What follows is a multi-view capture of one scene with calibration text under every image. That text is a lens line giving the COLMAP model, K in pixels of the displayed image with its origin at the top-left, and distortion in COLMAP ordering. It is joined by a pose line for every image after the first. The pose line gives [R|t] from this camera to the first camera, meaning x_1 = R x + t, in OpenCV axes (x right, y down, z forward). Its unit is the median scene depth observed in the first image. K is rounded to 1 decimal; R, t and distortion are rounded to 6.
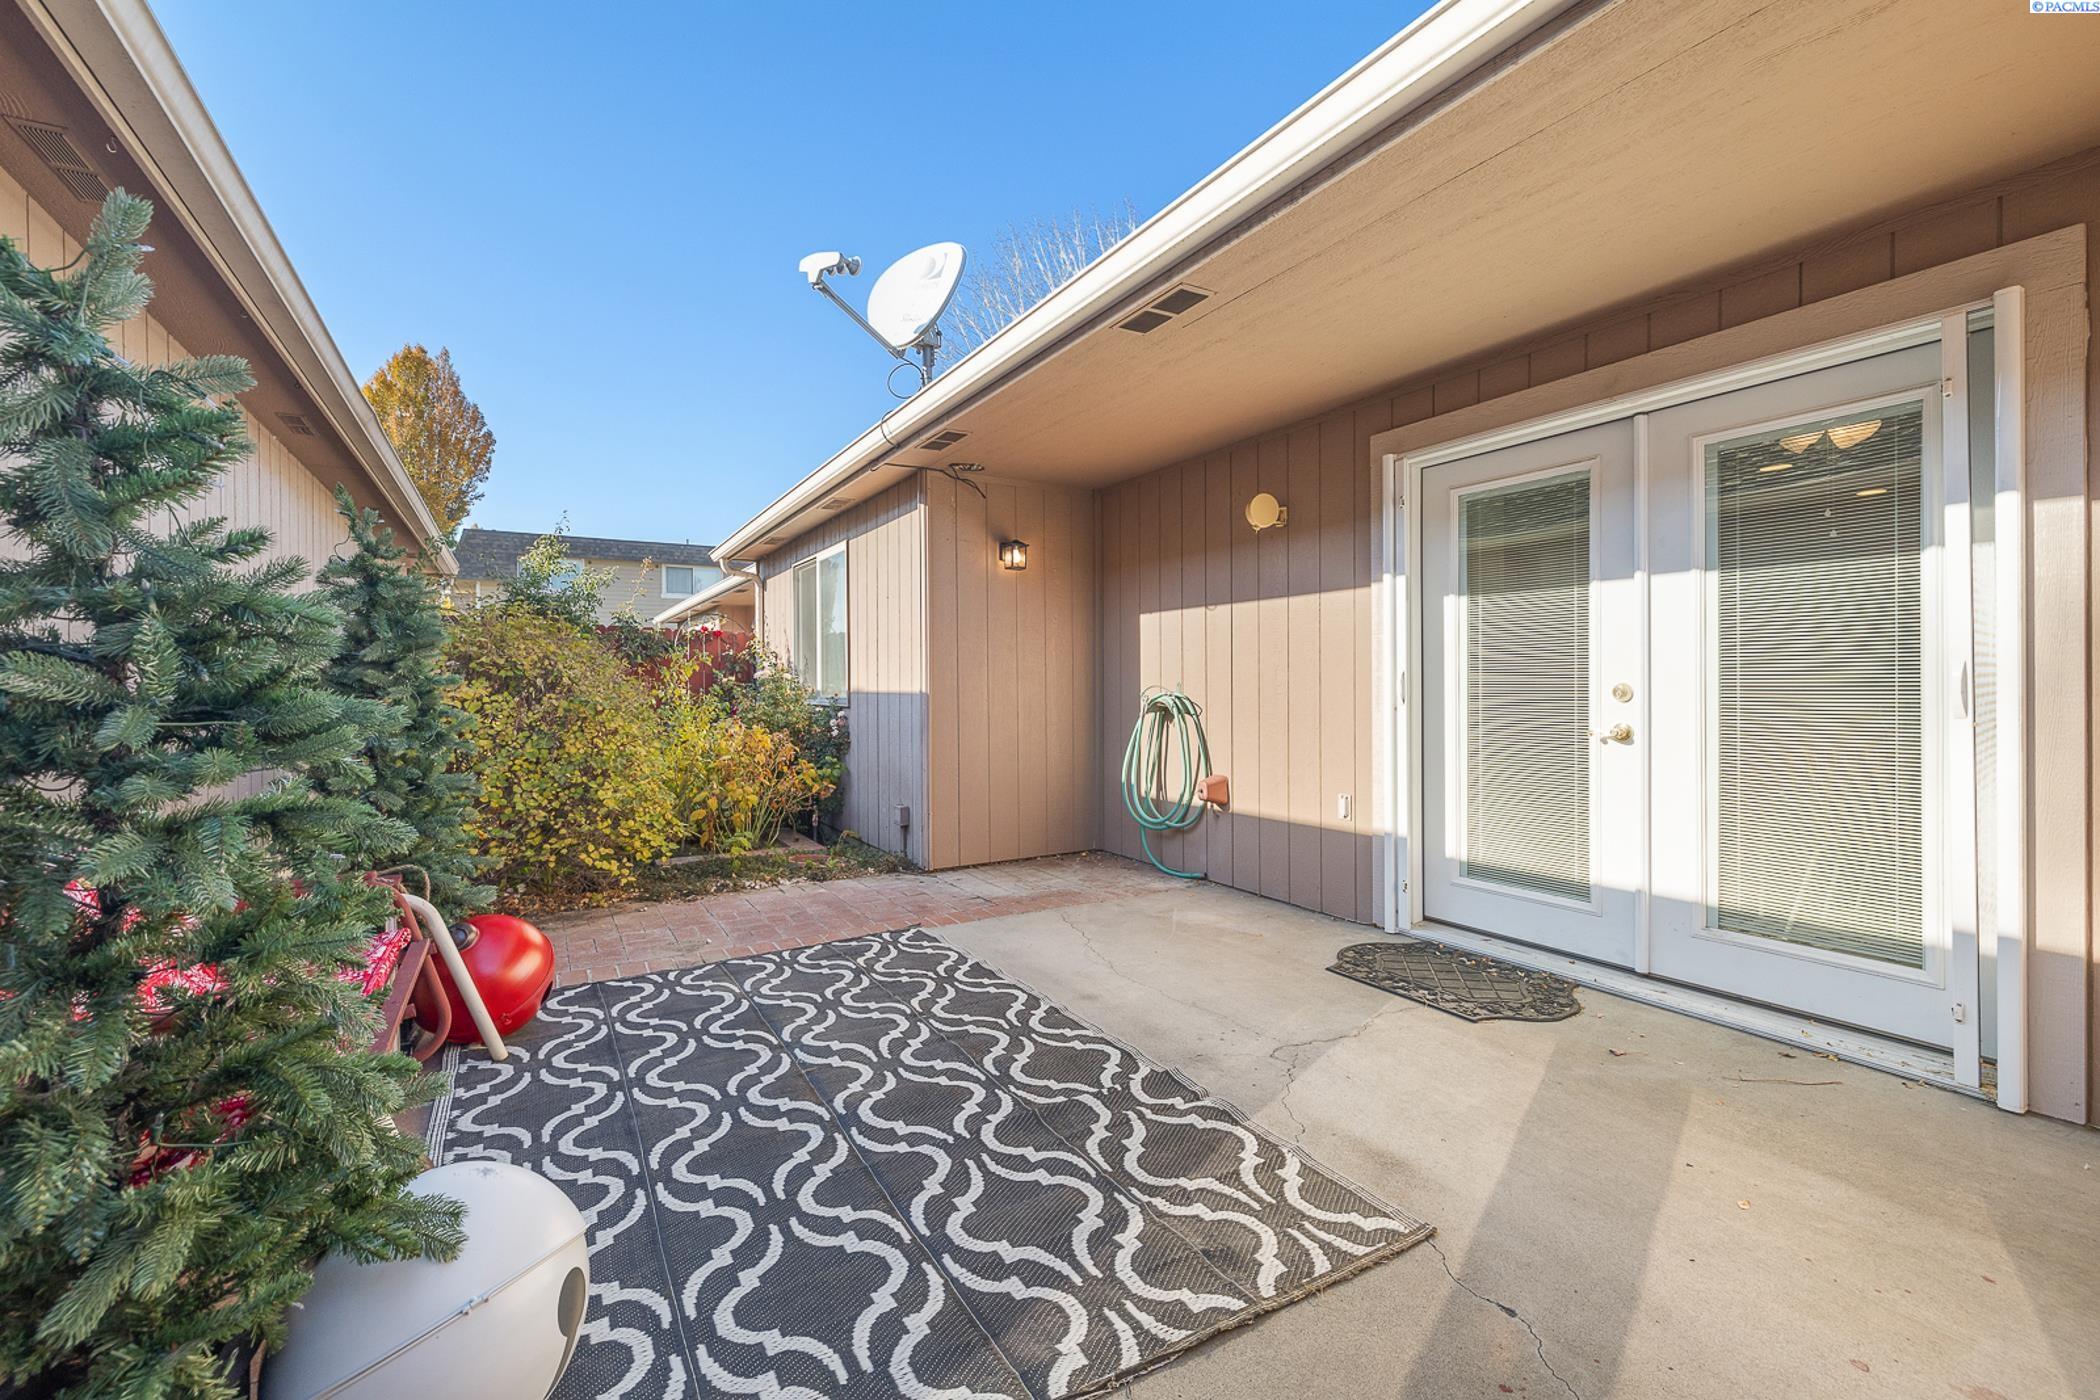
lens RADIAL K [[905.5, 0, 1056.9], [0, 905.5, 695.2], [0, 0, 1]] dist [0.000902, -0.000234]
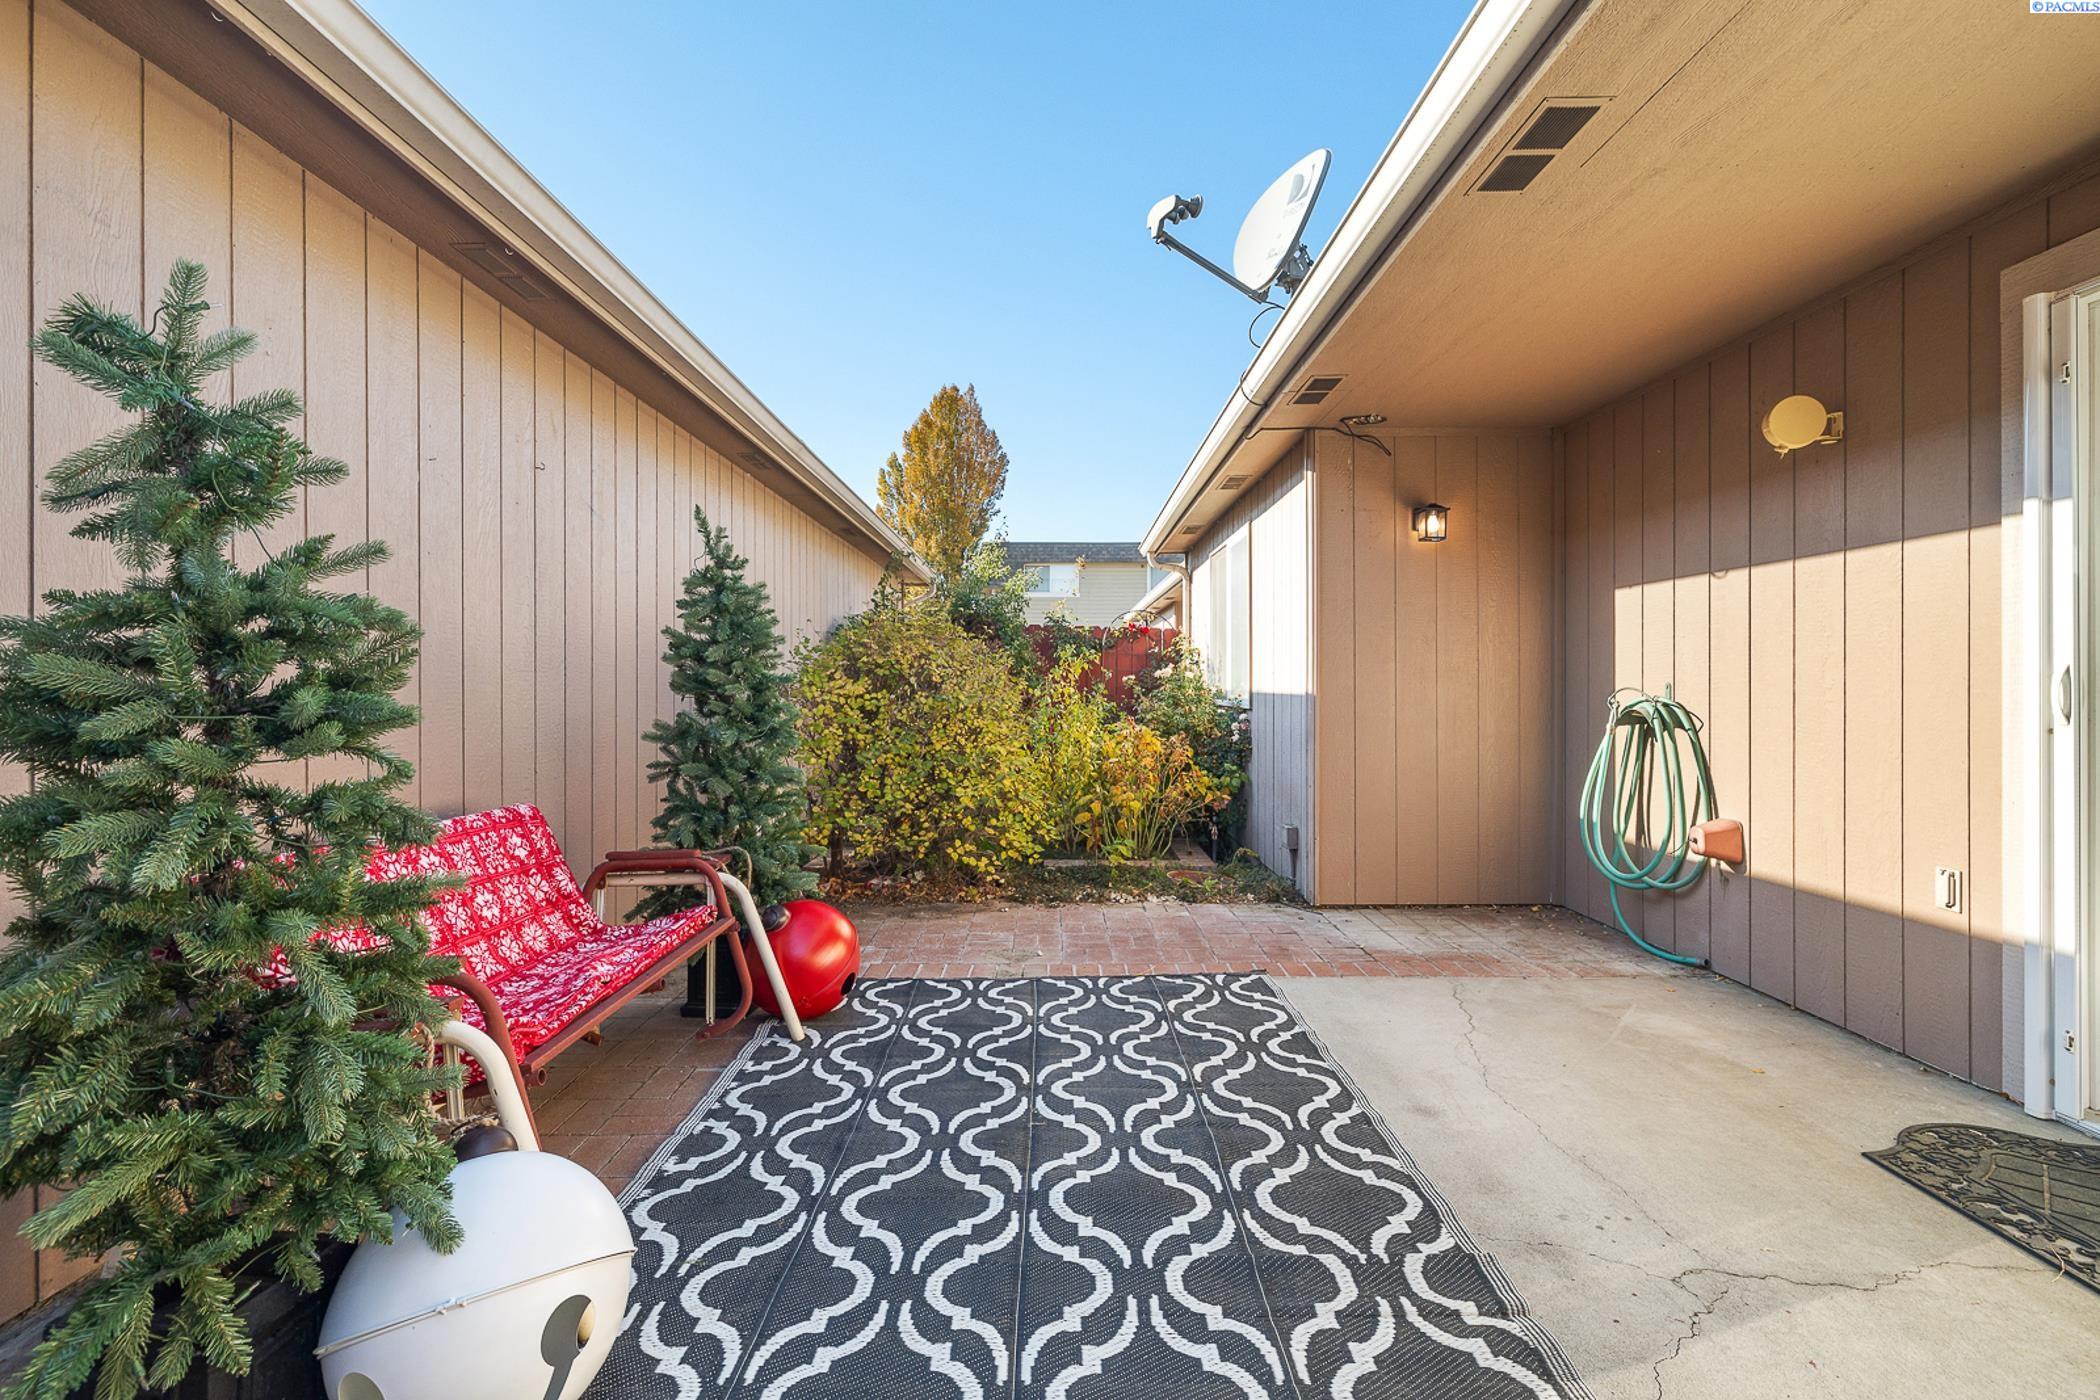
lens RADIAL K [[963.2, 0, 1029.6], [0, 963.2, 689.3], [0, 0, 1]] dist [-0.010279, 0.003670]
pose [[0.850475, 0.008080, -0.525953, 0.161274], [-0.010954, 0.999937, -0.002350, -0.003550], [0.525901, 0.007760, 0.850510, 0.157485]]
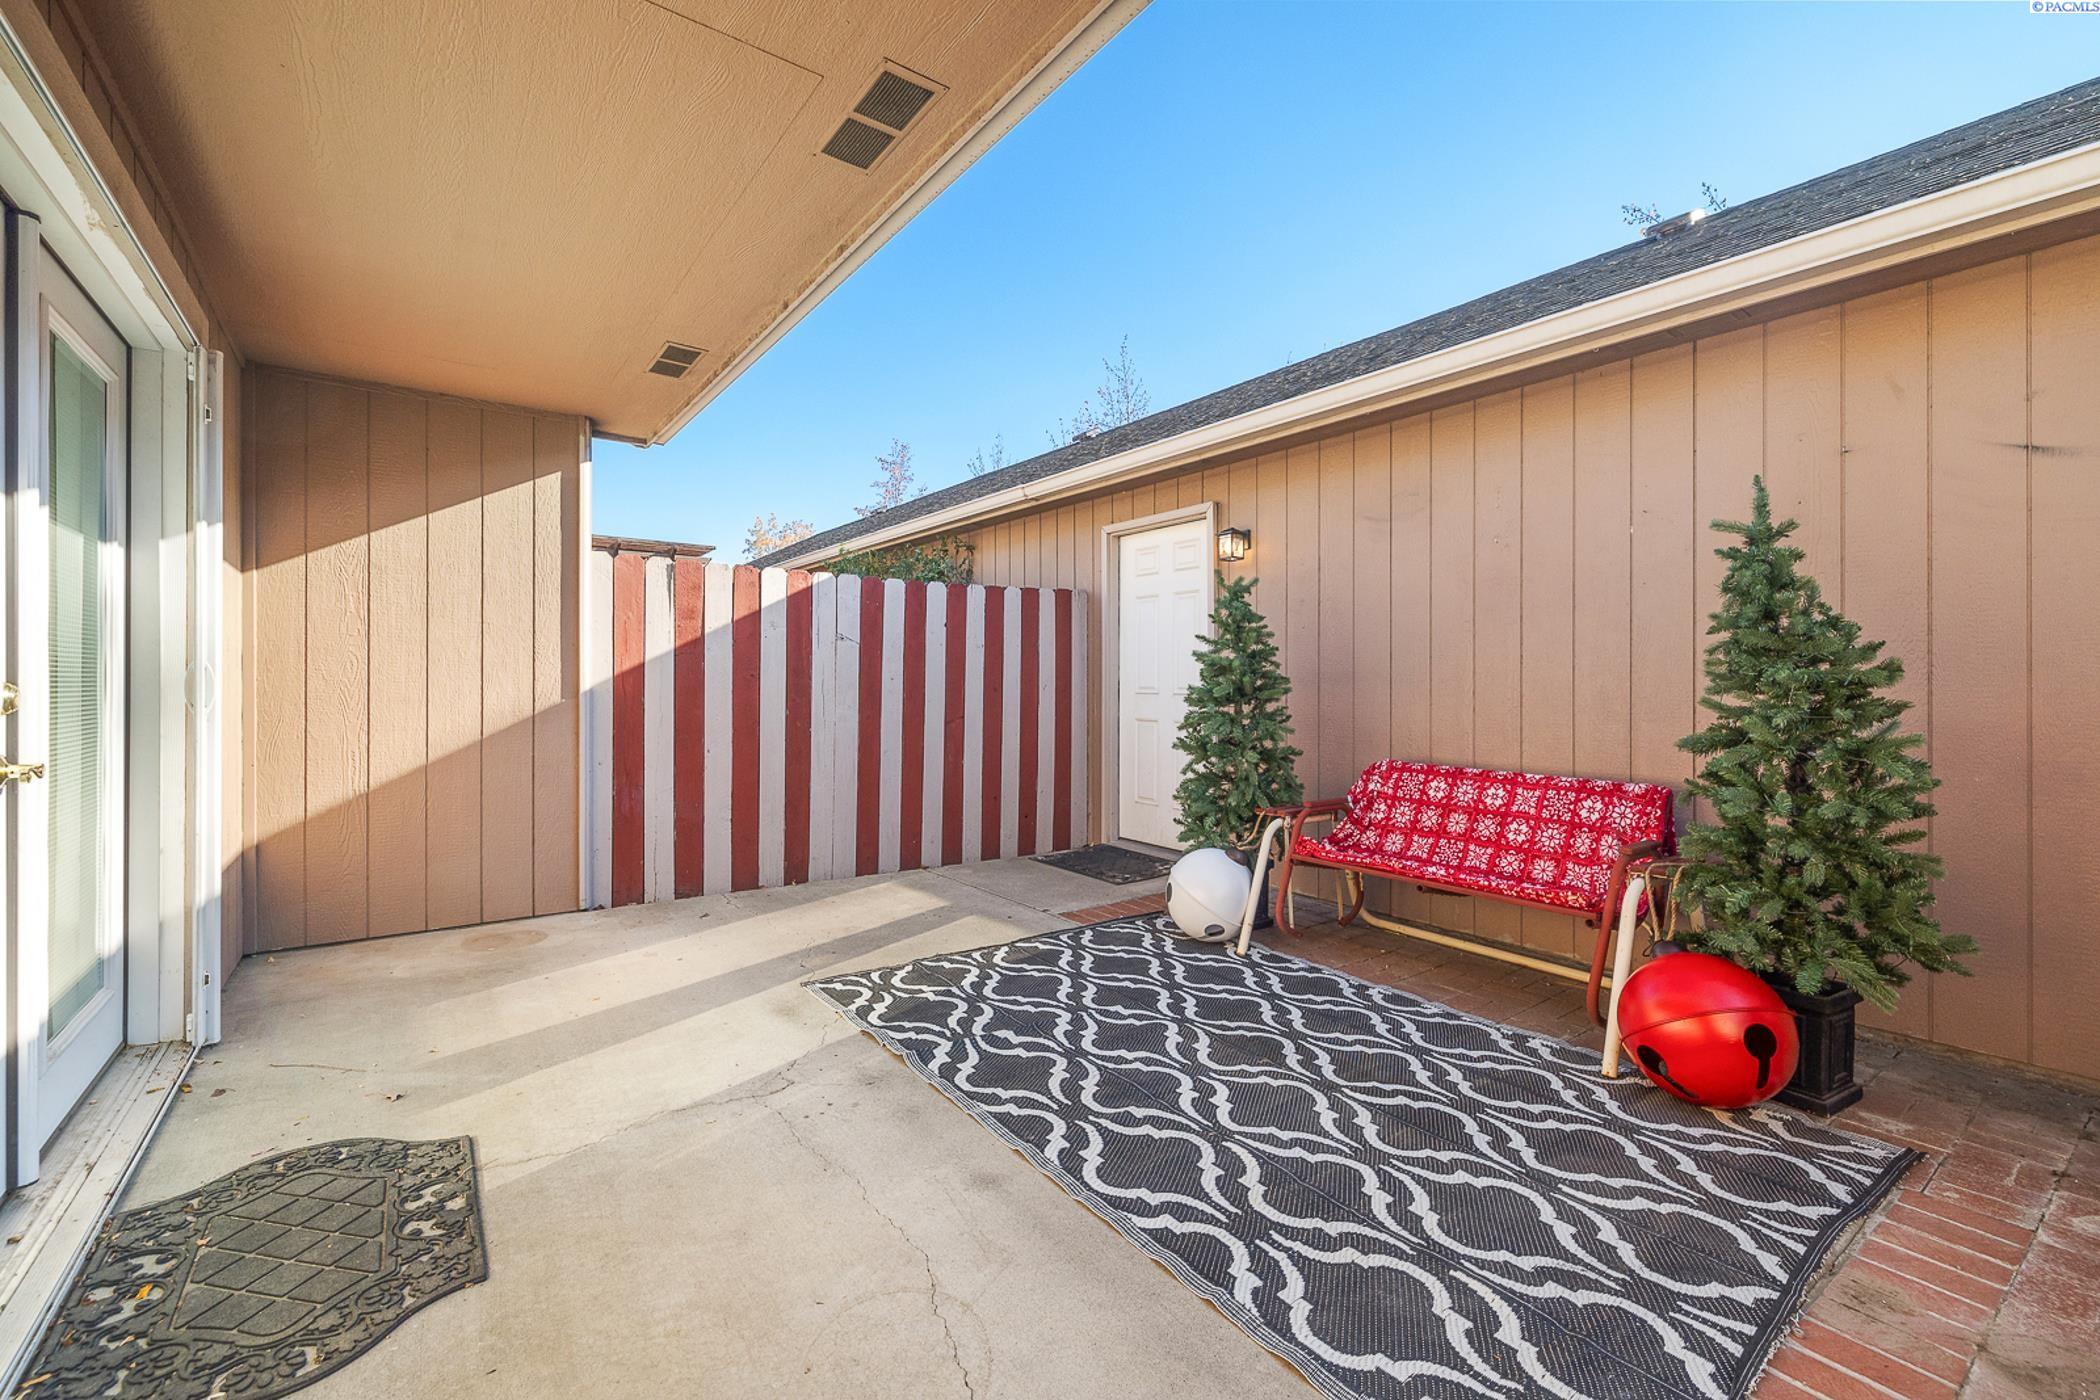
lens RADIAL K [[891.5, 0, 1058.2], [0, 891.5, 689.0], [0, 0, 1]] dist [0.002787, -0.000636]
pose [[-0.995133, 0.002213, -0.098517, 0.043285], [0.000502, 0.999849, 0.017390, -0.017648], [0.098540, 0.017256, -0.994983, 1.539727]]
